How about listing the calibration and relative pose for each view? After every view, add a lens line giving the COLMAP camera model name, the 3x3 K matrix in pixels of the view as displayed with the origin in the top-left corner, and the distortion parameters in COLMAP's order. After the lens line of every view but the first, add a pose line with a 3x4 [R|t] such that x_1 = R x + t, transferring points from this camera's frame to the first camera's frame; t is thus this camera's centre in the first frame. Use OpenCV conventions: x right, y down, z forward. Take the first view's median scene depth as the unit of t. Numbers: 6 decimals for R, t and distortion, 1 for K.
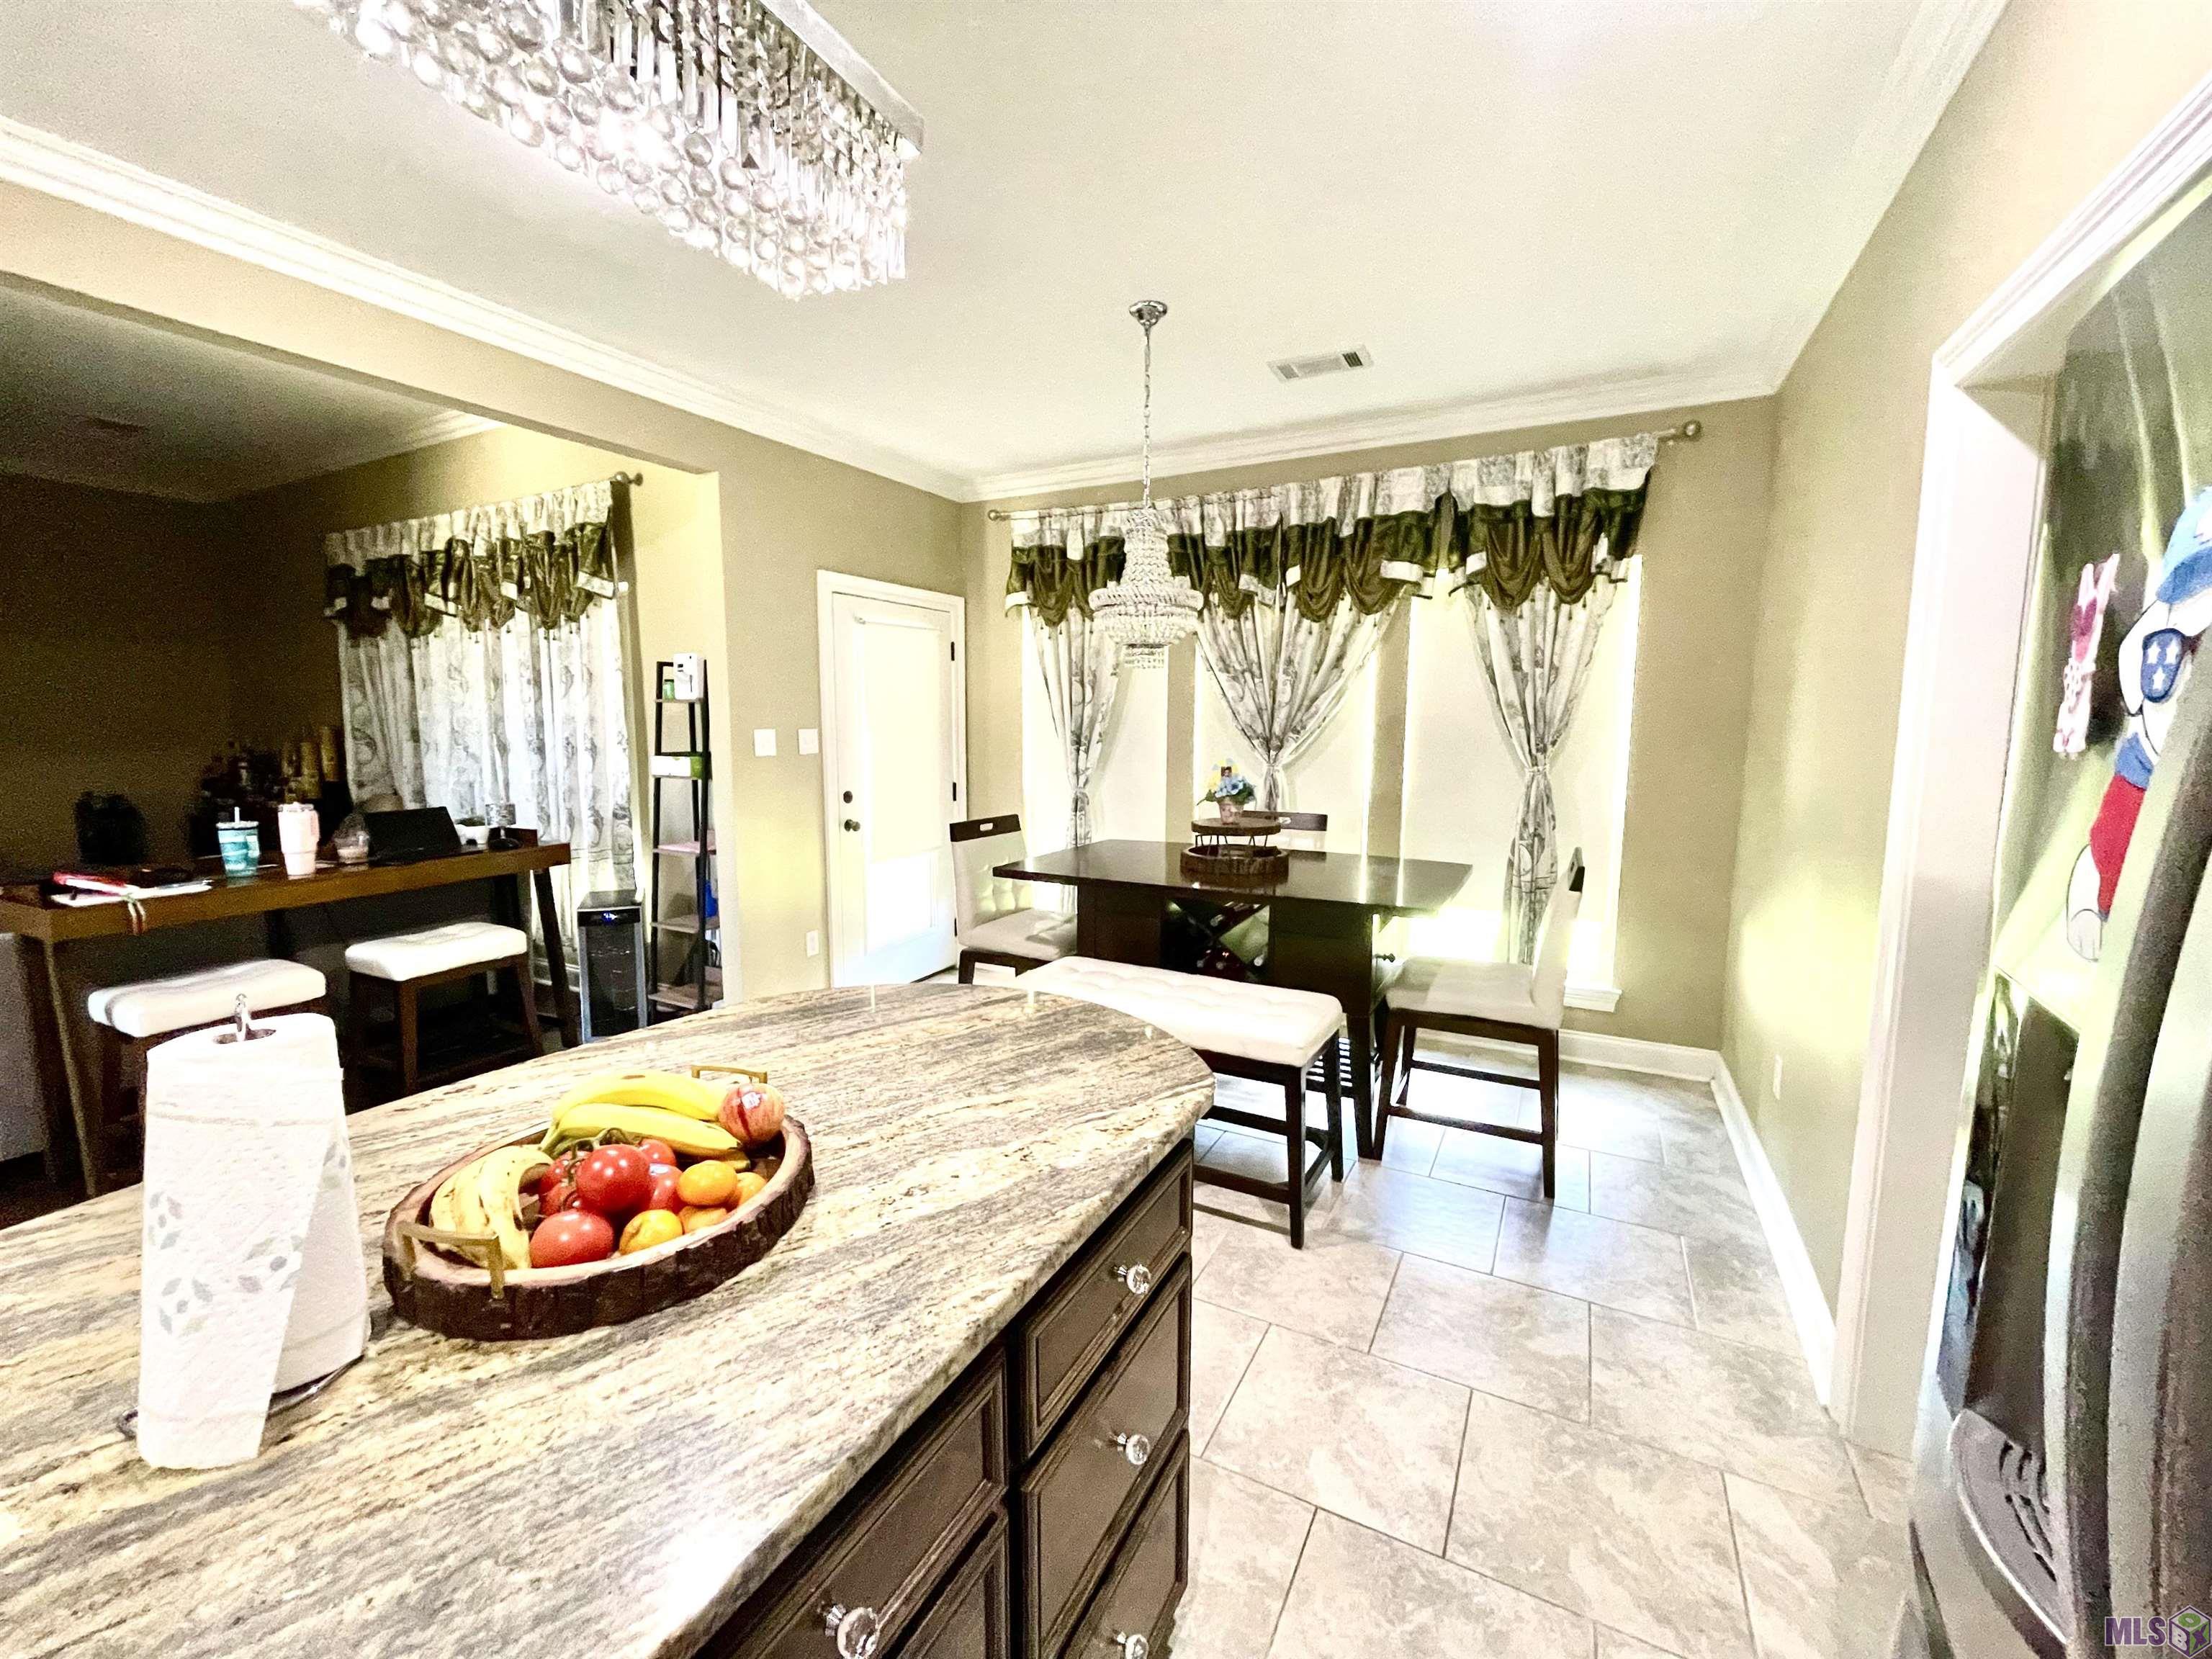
lens RADIAL K [[899.9, 0, 1102.6], [0, 899.9, 826.8], [0, 0, 1]] dist [-0.000025, -0.000800]
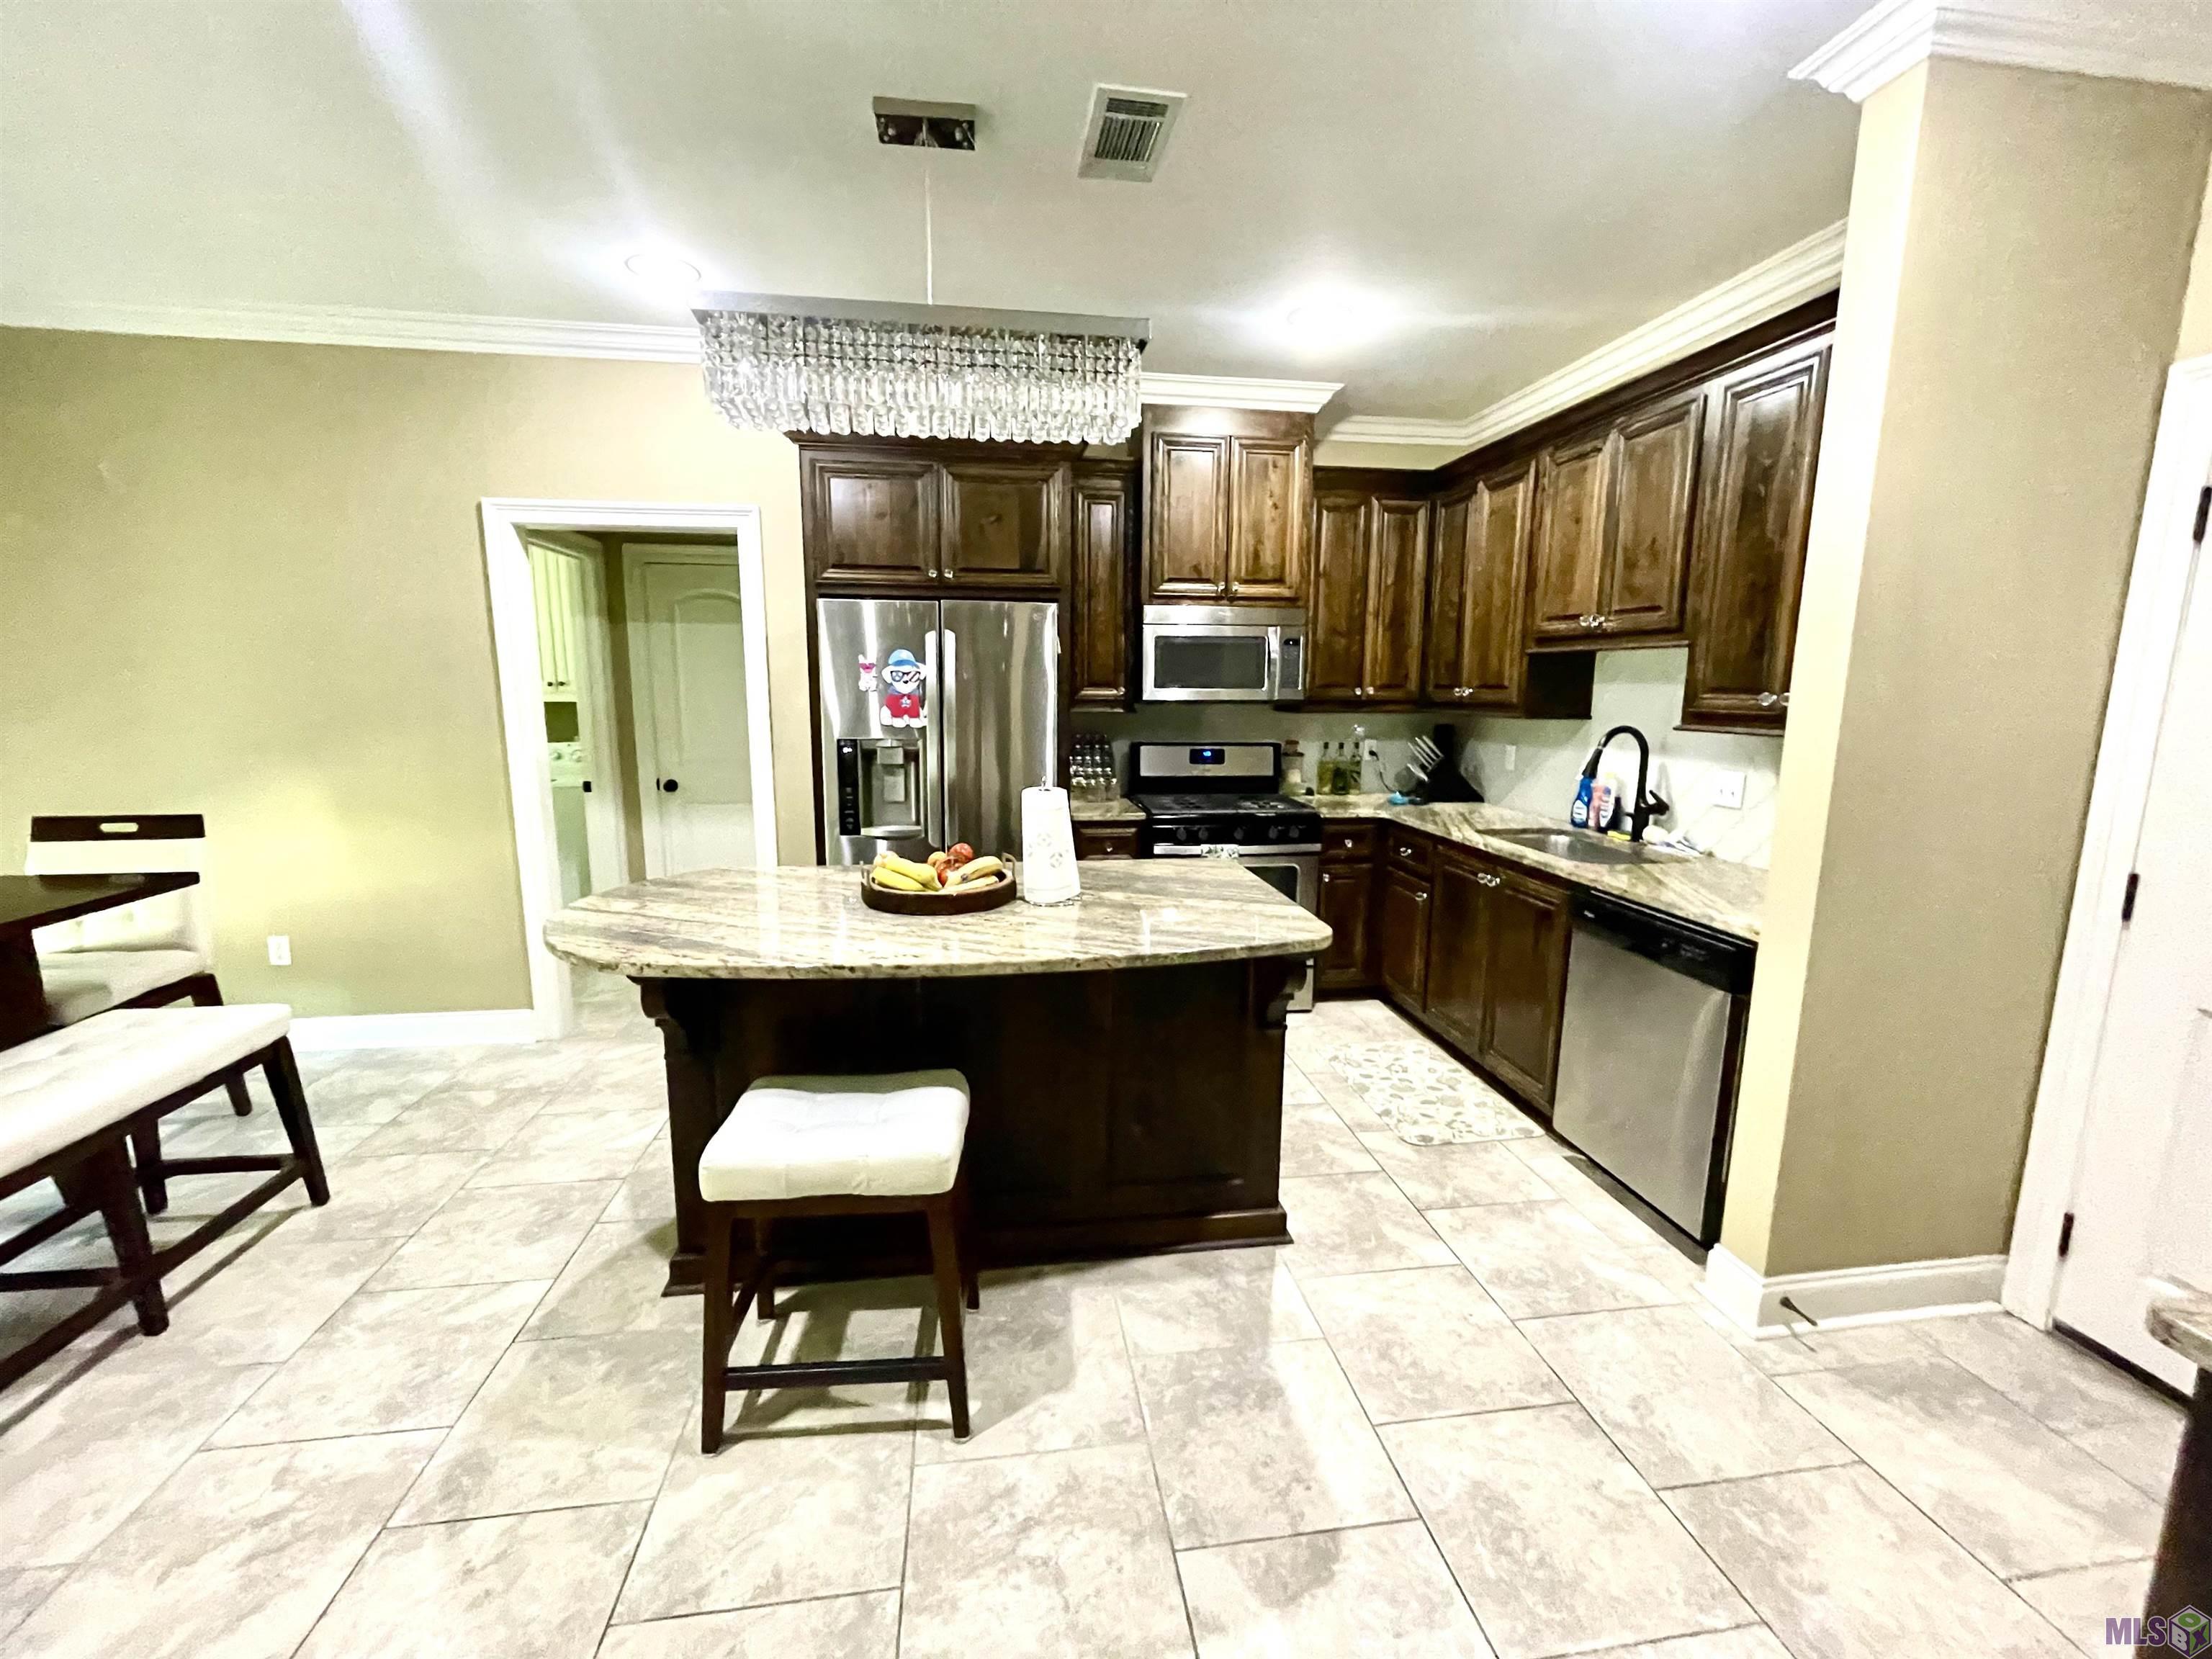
lens RADIAL K [[899.9, 0, 1103.9], [0, 899.9, 827.1], [0, 0, 1]] dist [-0.000025, -0.000800]
pose [[-0.584537, -0.135677, 0.799943, -0.641716], [0.087066, 0.969738, 0.228097, -0.061835], [-0.806682, 0.202979, -0.555035, 0.466637]]
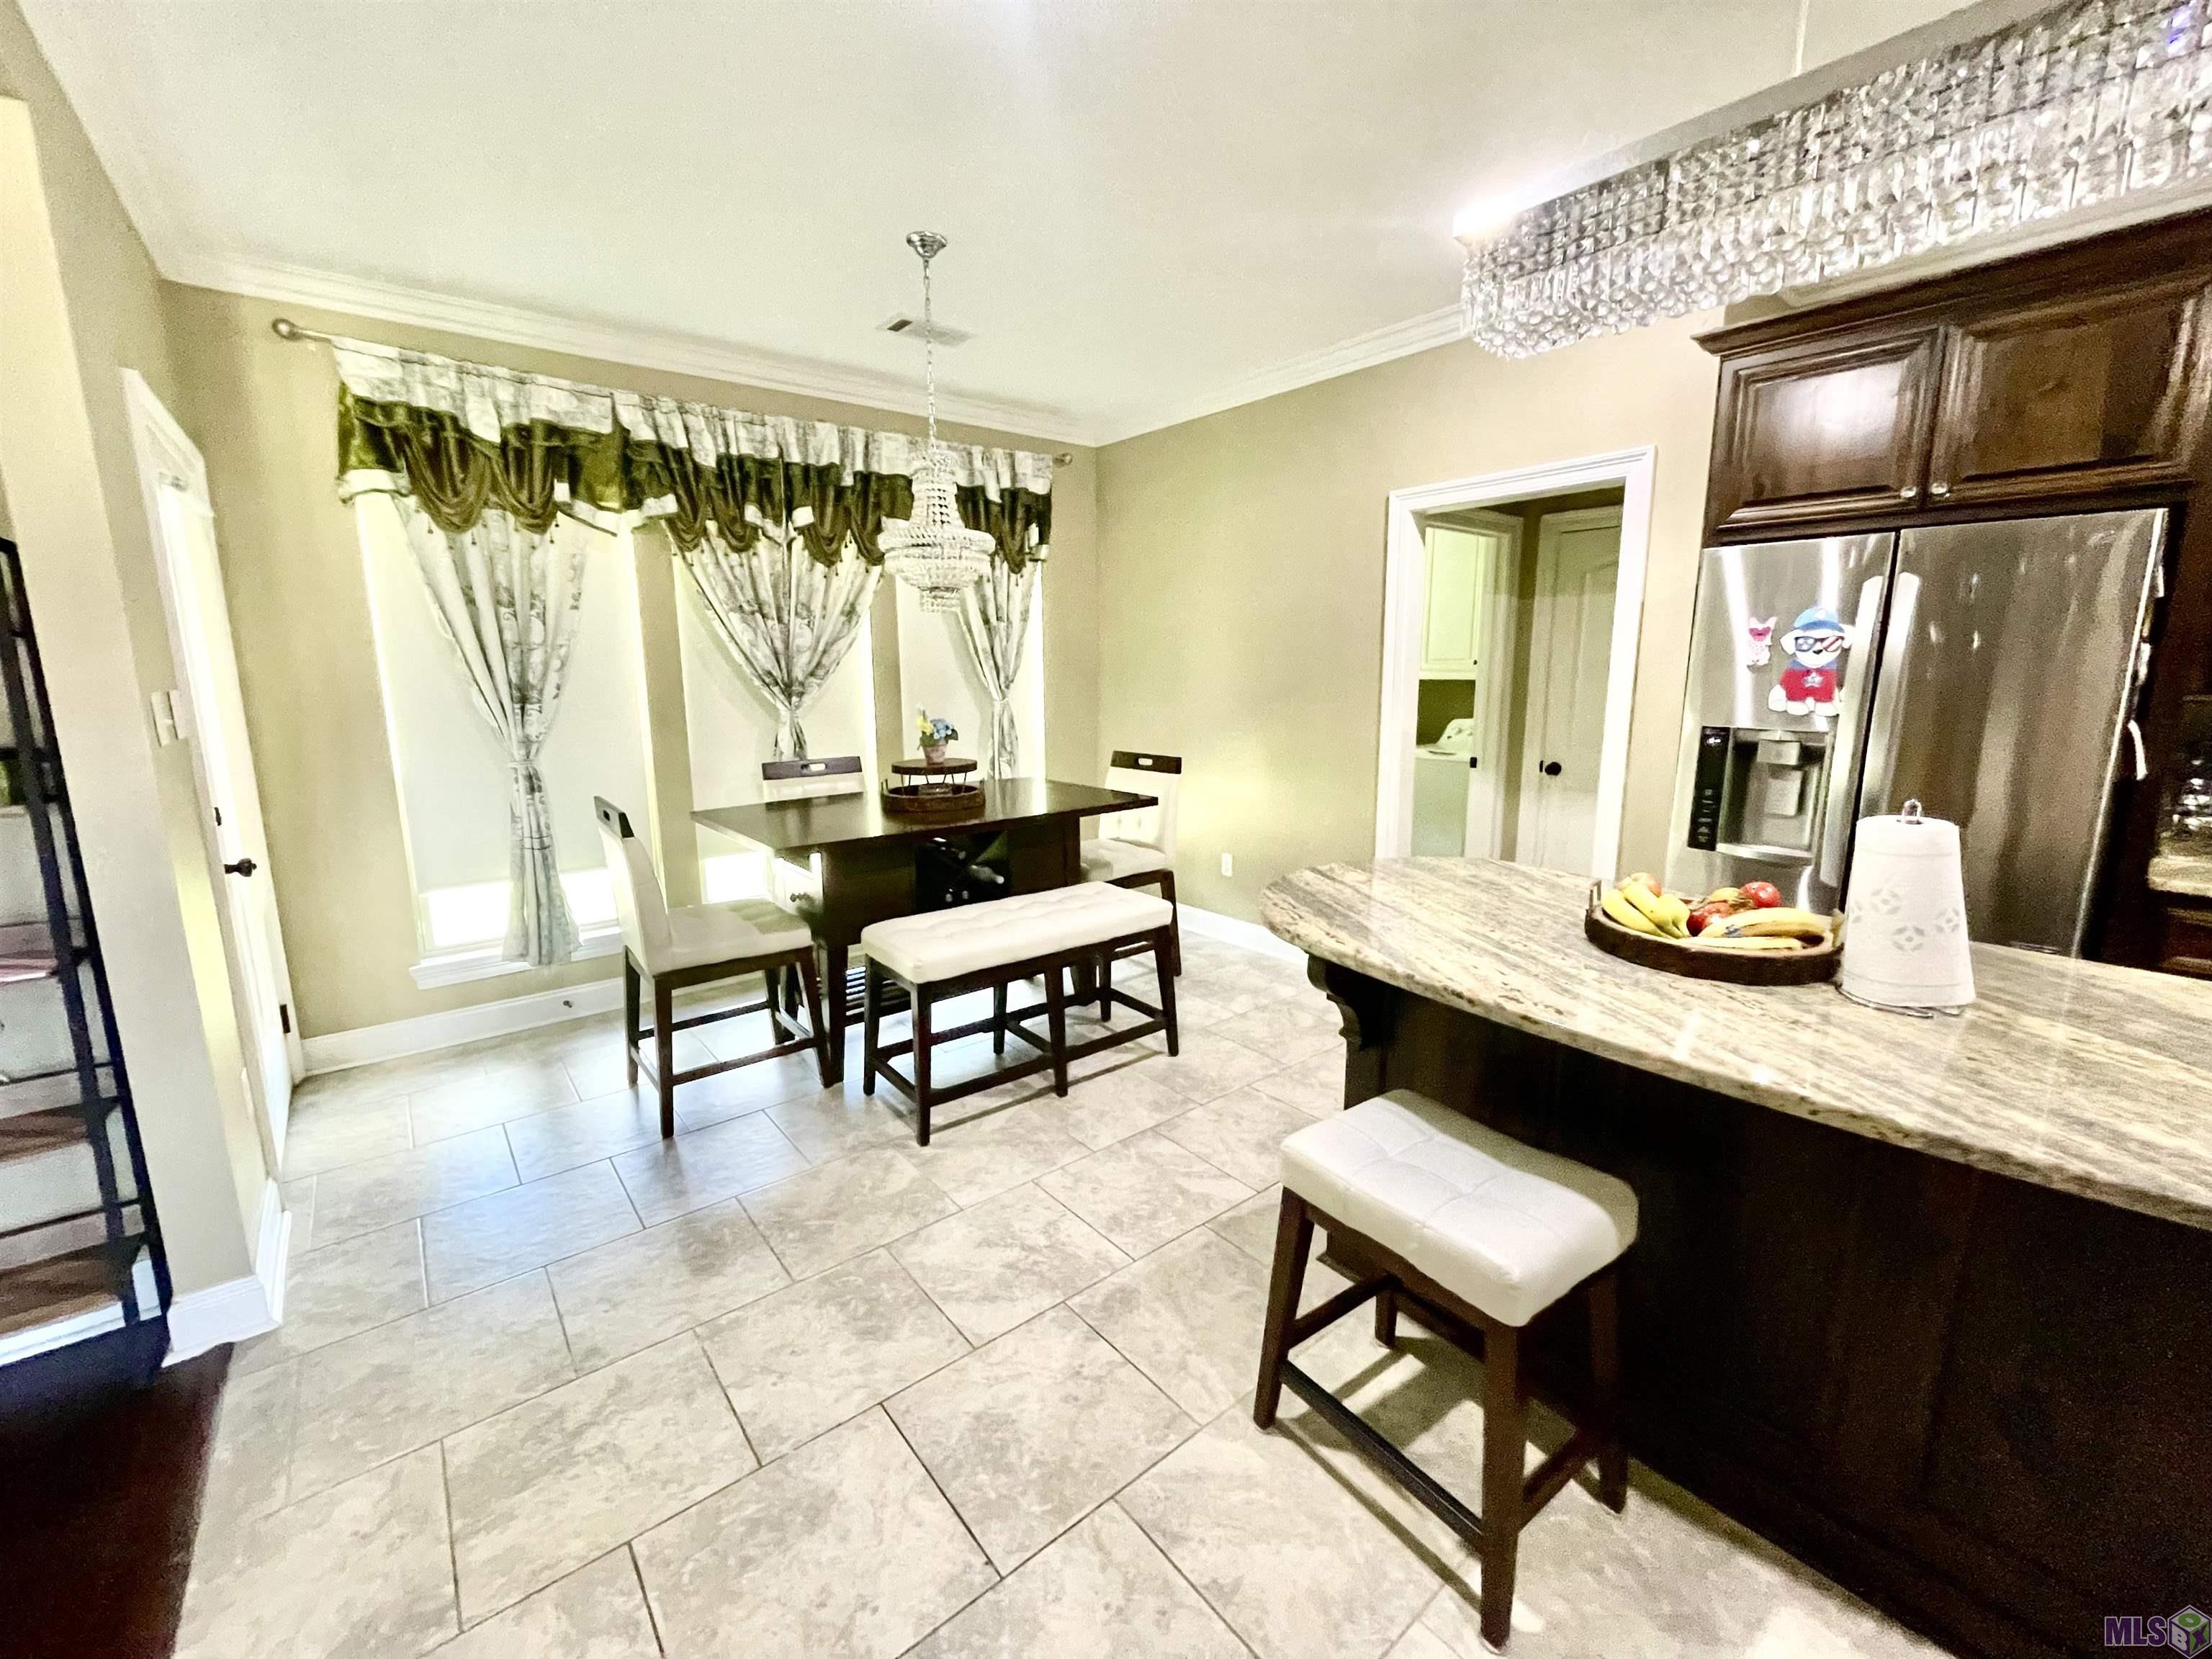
lens RADIAL K [[899.9, 0, 1106.1], [0, 899.9, 823.1], [0, 0, 1]] dist [-0.000025, -0.000800]
pose [[0.396287, -0.166415, 0.902919, -0.598452], [0.116626, 0.984594, 0.130282, -0.039071], [-0.910689, 0.053675, 0.409590, 0.316351]]
